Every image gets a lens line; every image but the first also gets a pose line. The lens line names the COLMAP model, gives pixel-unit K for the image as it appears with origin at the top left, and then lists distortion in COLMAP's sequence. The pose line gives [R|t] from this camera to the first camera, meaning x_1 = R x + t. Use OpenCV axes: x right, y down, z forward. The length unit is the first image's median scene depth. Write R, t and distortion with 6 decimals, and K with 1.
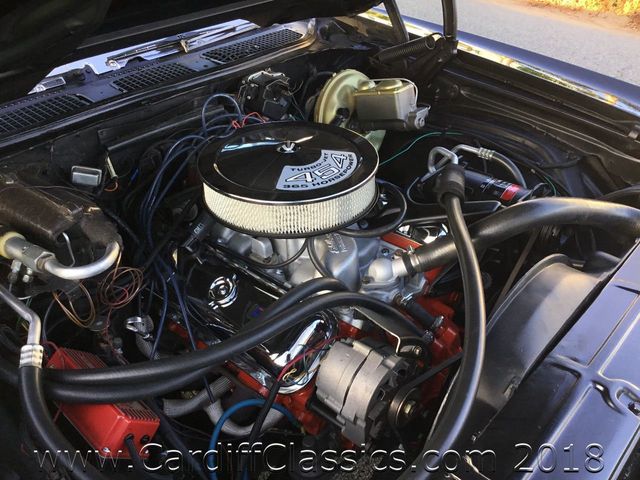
lens RADIAL K [[585.5, 0, 319.4], [0, 585.5, 241.6], [0, 0, 1]] dist [-0.022921, 0.000000]
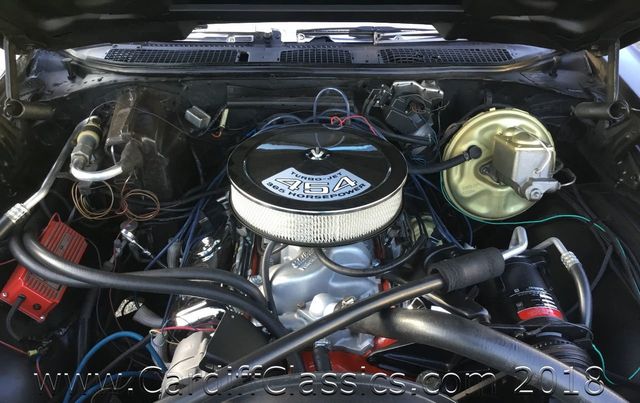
lens RADIAL K [[626.4, 0, 322.0], [0, 626.4, 204.0], [0, 0, 1]] dist [-0.013178, 0.000000]
pose [[0.693372, 0.399326, -0.599812, 0.527165], [-0.419573, 0.900474, 0.114474, -0.174879], [0.585828, 0.172292, 0.791910, 0.135554]]
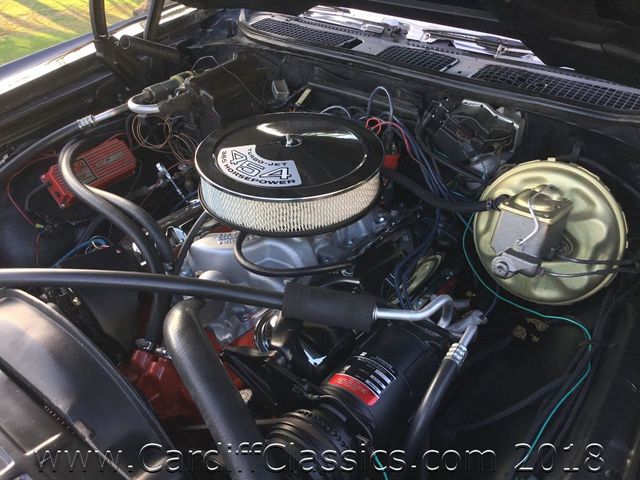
lens RADIAL K [[585.5, 0, 320.1], [0, 585.5, 235.7], [0, 0, 1]] dist [-0.022921, 0.000000]
pose [[0.073236, 0.572970, -0.816297, 0.682011], [-0.551746, 0.705106, 0.445423, -0.419900], [0.830791, 0.417768, 0.367773, 0.626382]]
